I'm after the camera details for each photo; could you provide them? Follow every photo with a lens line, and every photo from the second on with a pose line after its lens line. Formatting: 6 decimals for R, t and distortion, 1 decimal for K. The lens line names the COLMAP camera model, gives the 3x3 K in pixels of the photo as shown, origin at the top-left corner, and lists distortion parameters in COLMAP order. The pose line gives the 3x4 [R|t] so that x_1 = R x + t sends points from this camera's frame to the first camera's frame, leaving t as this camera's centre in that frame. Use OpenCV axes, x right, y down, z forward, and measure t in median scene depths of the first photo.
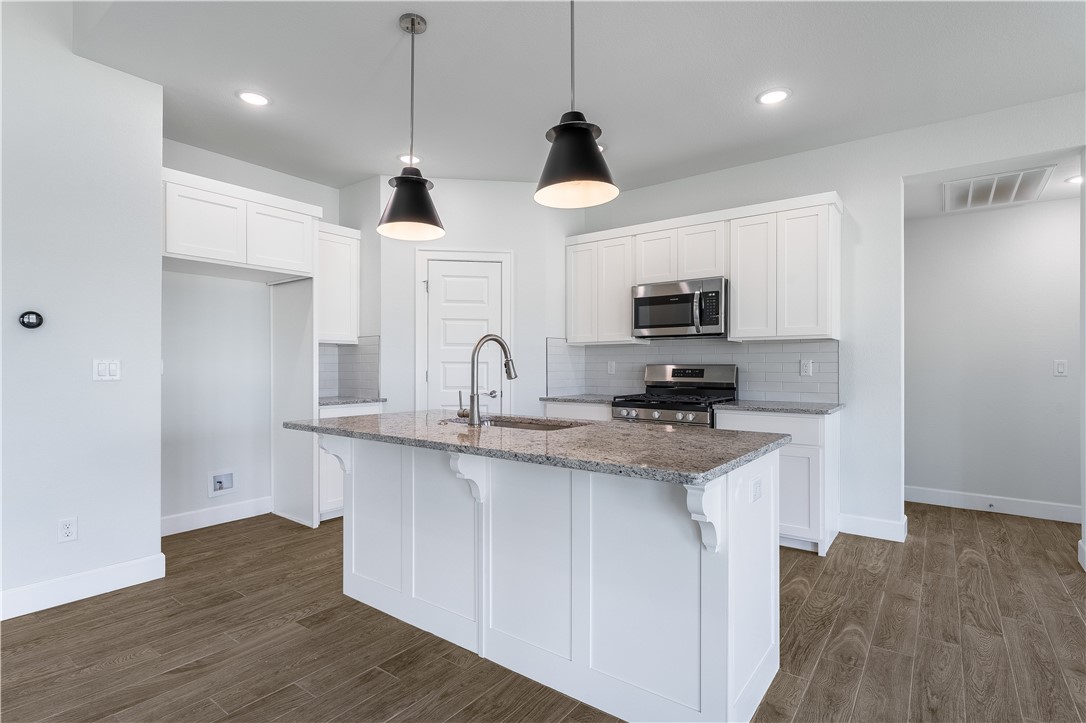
lens RADIAL K [[536.0, 0, 542.9], [0, 536.0, 365.6], [0, 0, 1]] dist [0.006133, 0.003156]
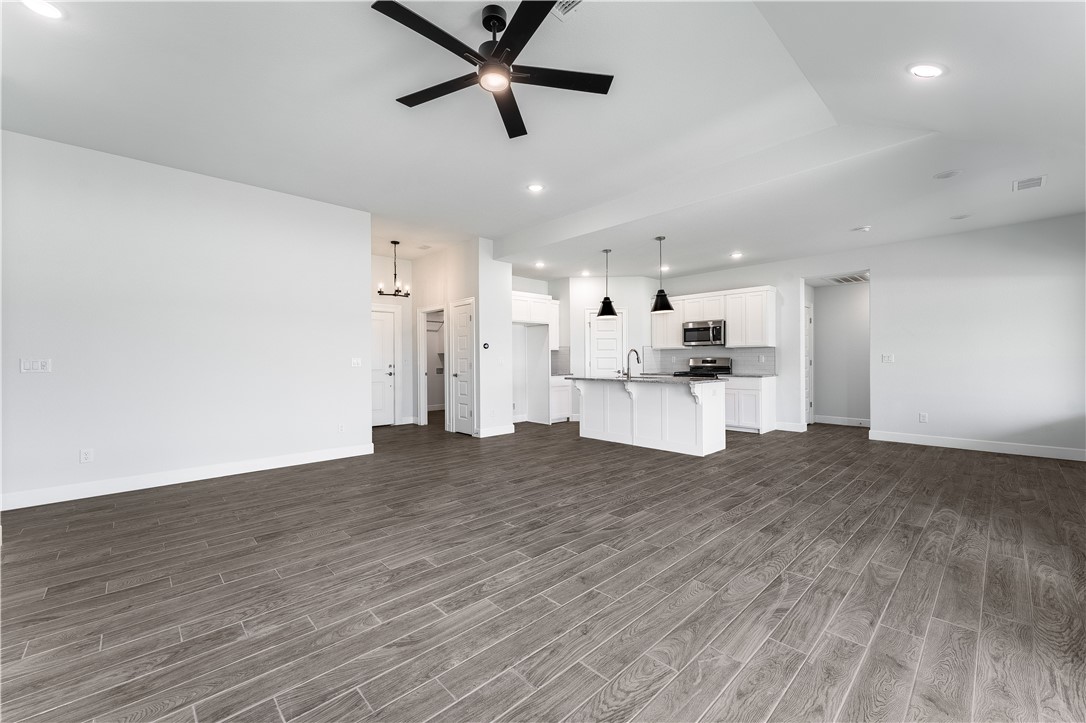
lens RADIAL K [[439.1, 0, 545.6], [0, 439.1, 360.2], [0, 0, 1]] dist [0.001815, -0.000358]
pose [[0.987334, -0.007463, -0.158477, -0.120988], [0.007649, 0.999971, 0.000559, 0.001602], [0.158469, -0.001764, 0.987362, -0.999531]]
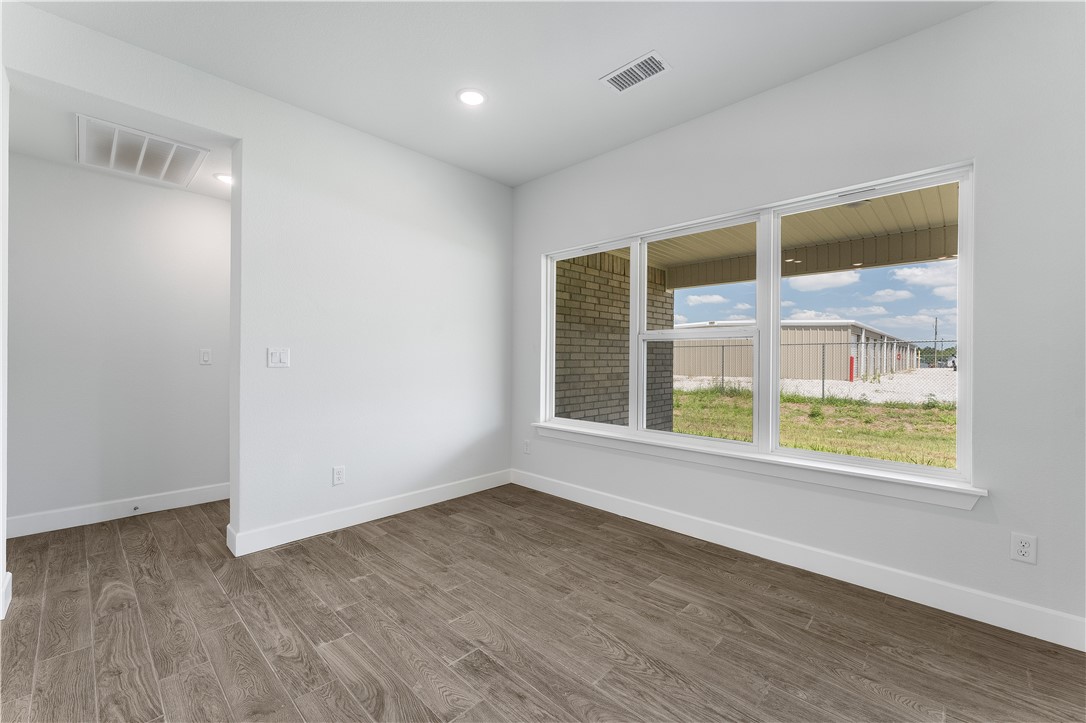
lens RADIAL K [[439.1, 0, 546.9], [0, 439.1, 357.2], [0, 0, 1]] dist [0.001815, -0.000358]
pose [[0.113081, 0.001767, 0.993584, 0.186768], [-0.006043, 0.999981, -0.001090, 0.002489], [-0.993567, -0.005881, 0.113089, 0.248088]]
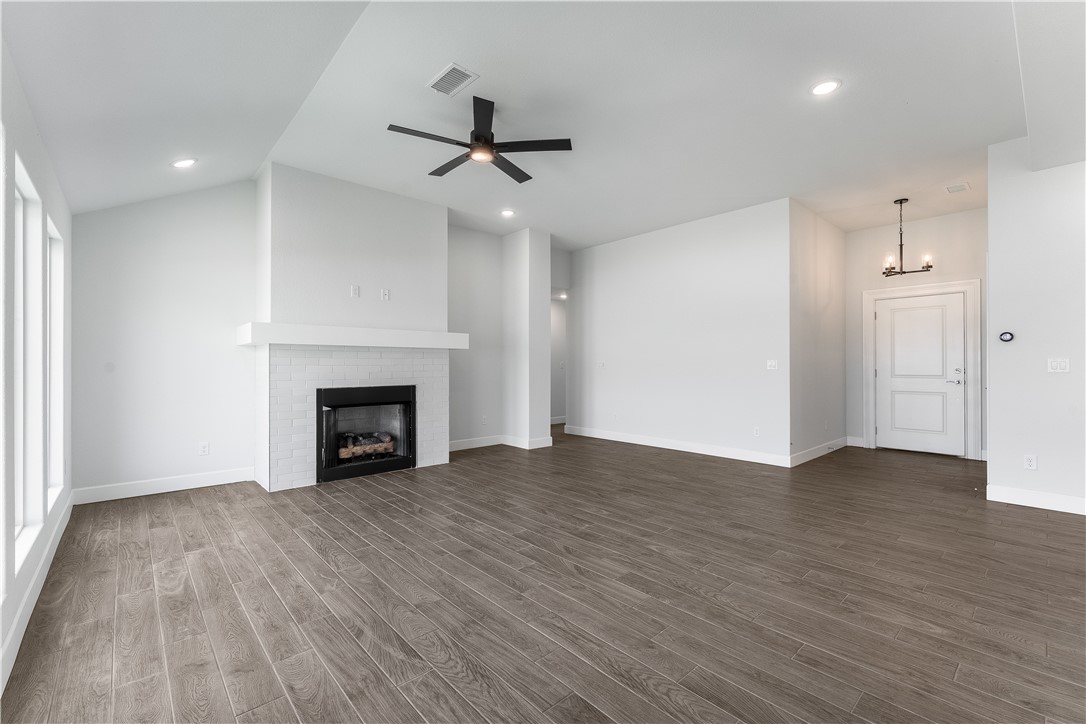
lens RADIAL K [[465.4, 0, 541.3], [0, 465.4, 364.1], [0, 0, 1]] dist [-0.005115, 0.000680]
pose [[-0.192507, 0.000847, -0.981295, 0.543527], [0.000925, 0.999999, 0.000681, 0.001246], [0.981295, -0.000777, -0.192507, -0.135208]]
